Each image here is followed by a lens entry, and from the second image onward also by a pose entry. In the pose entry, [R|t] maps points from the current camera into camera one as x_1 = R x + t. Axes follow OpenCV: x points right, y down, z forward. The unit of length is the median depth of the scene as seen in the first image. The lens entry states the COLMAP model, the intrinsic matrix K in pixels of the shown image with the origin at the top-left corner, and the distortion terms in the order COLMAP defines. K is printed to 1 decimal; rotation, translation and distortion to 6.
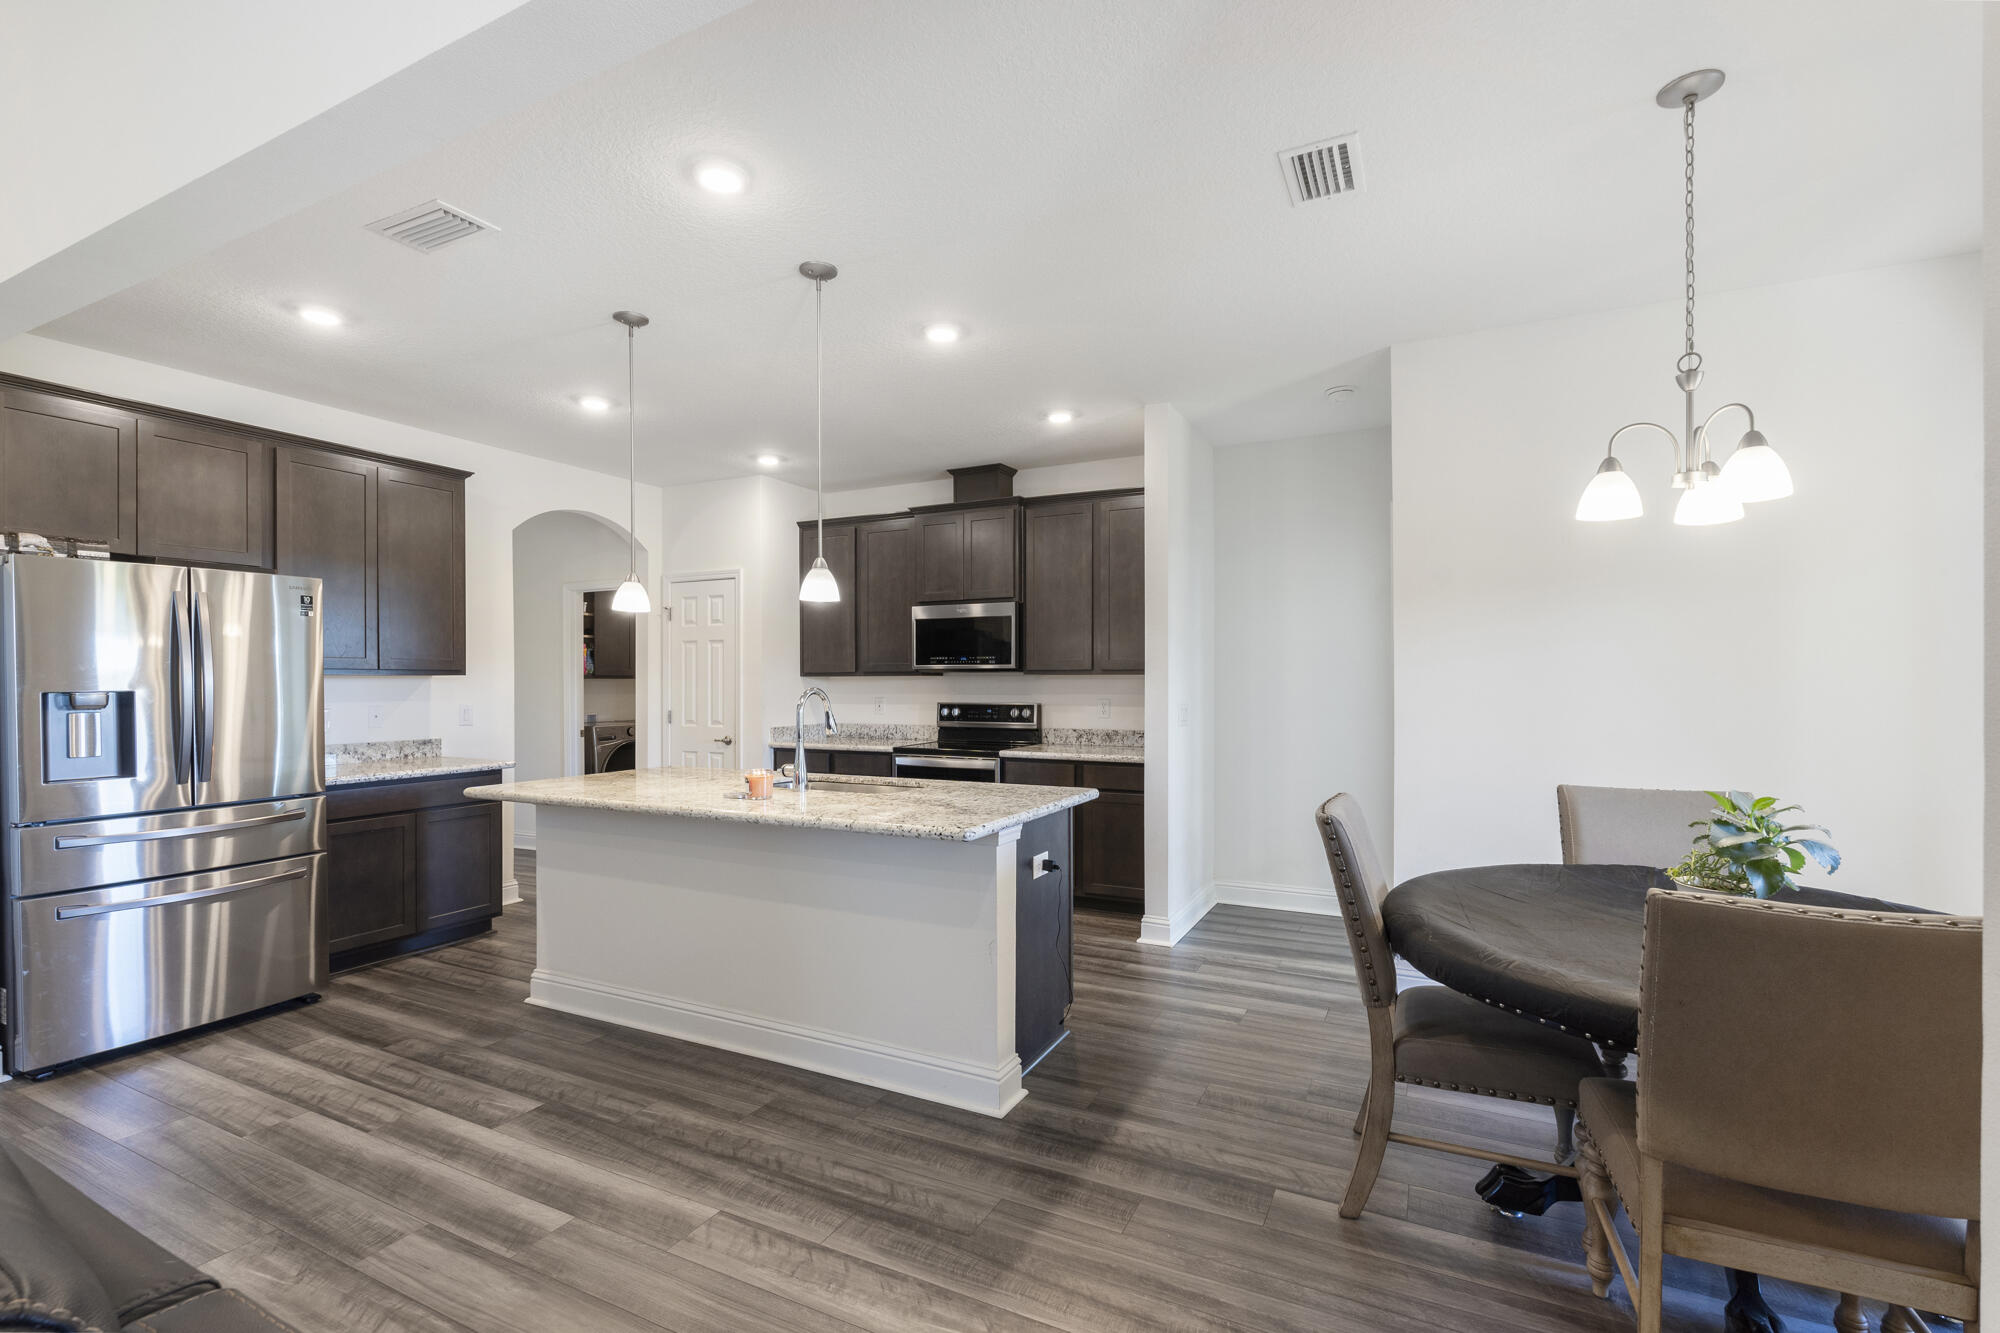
lens RADIAL K [[890.7, 0, 996.7], [0, 890.7, 667.5], [0, 0, 1]] dist [-0.004033, -0.001092]
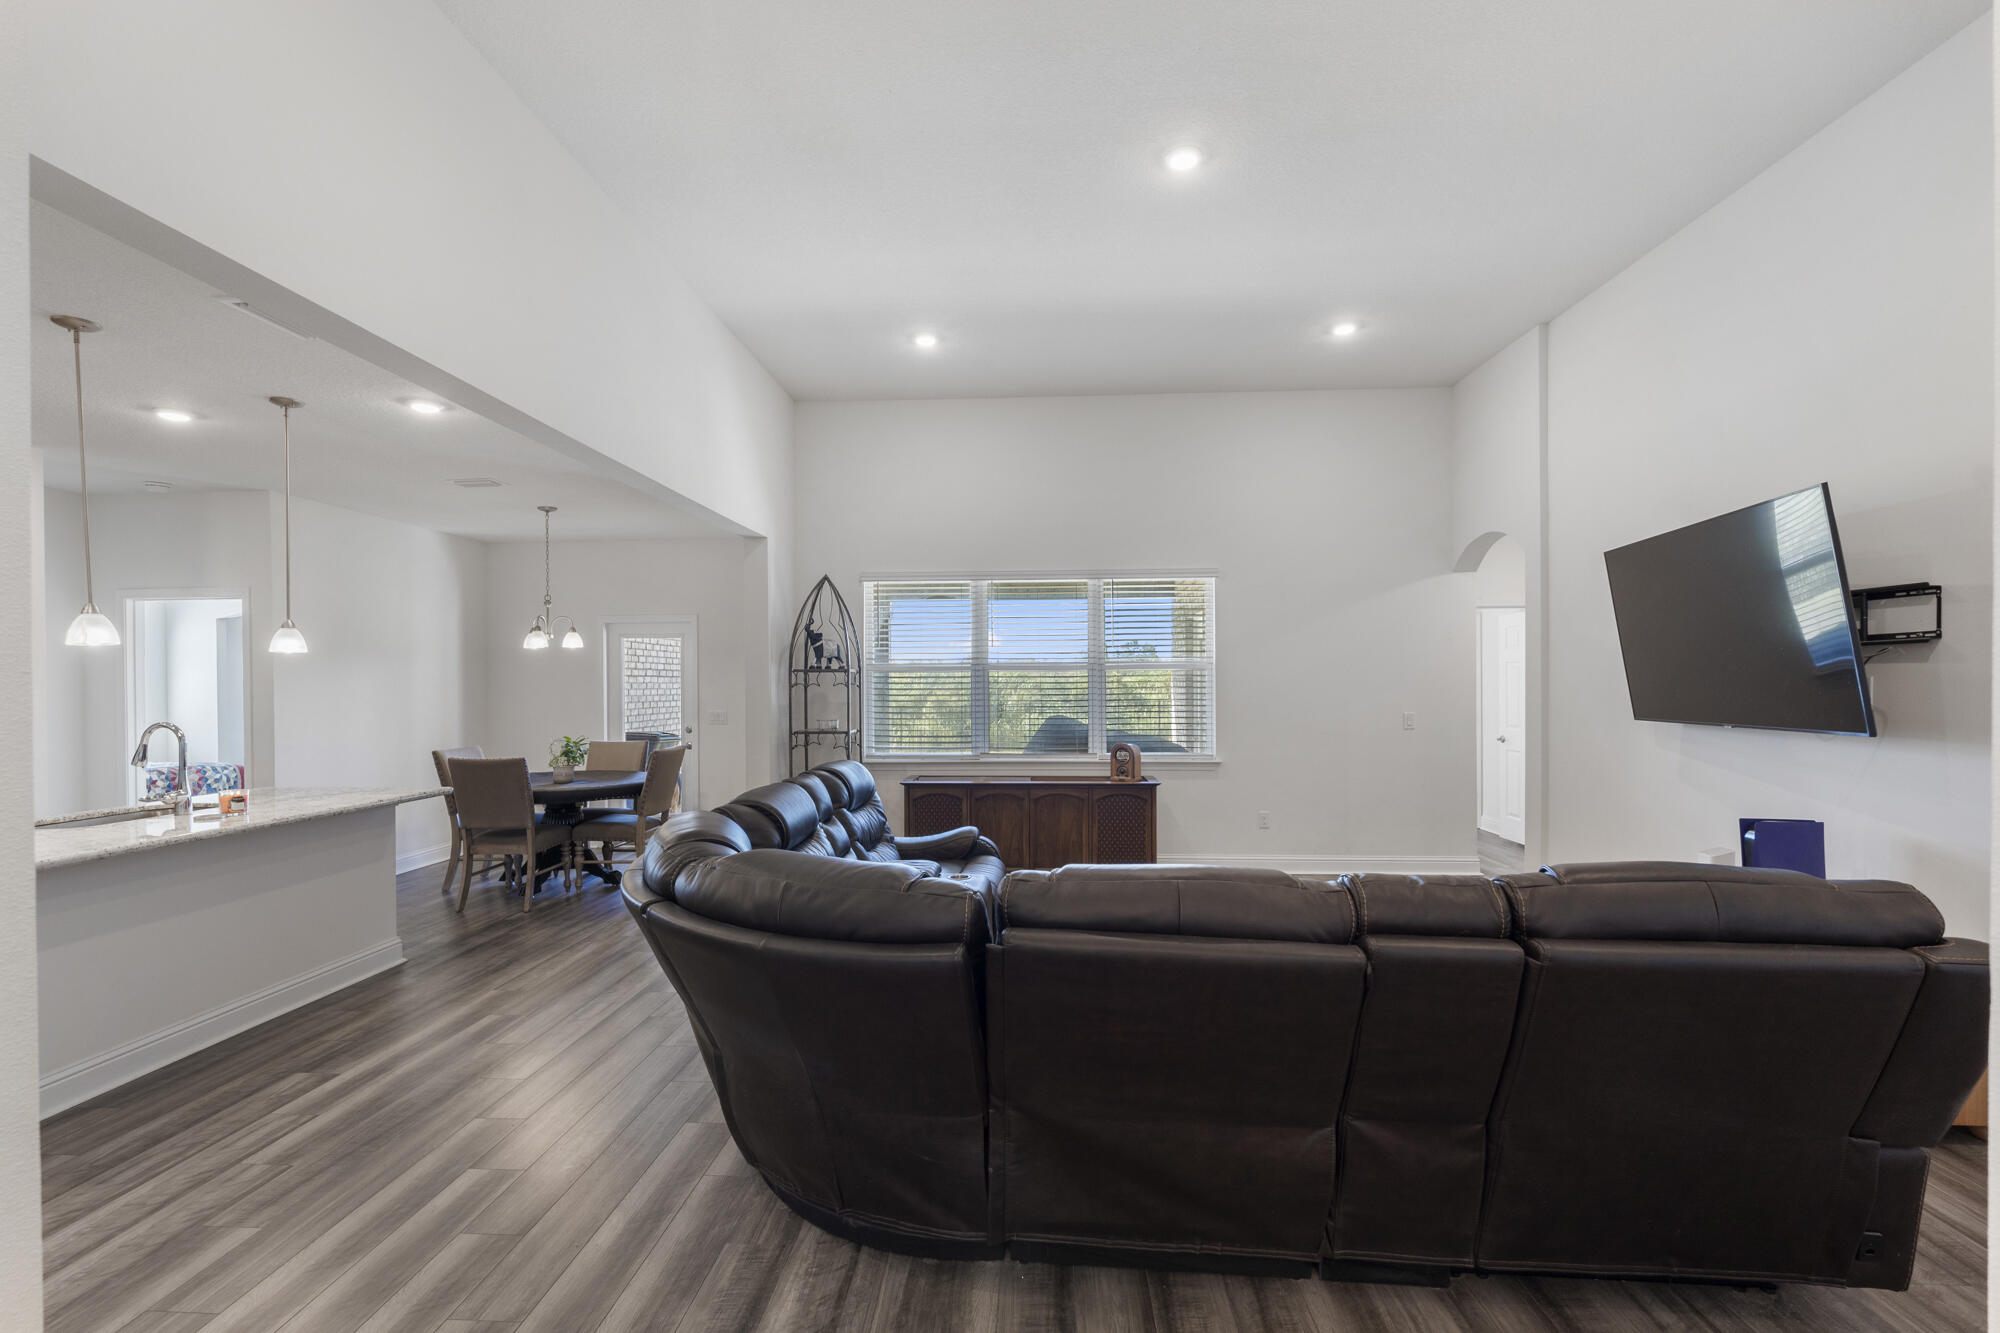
lens RADIAL K [[873.8, 0, 987.0], [0, 873.8, 683.7], [0, 0, 1]] dist [-0.003746, -0.000119]
pose [[-0.386722, 0.001678, 0.922195, -0.979134], [-0.006457, 0.999969, -0.004528, -0.018235], [-0.922174, -0.007706, -0.386699, 0.298848]]
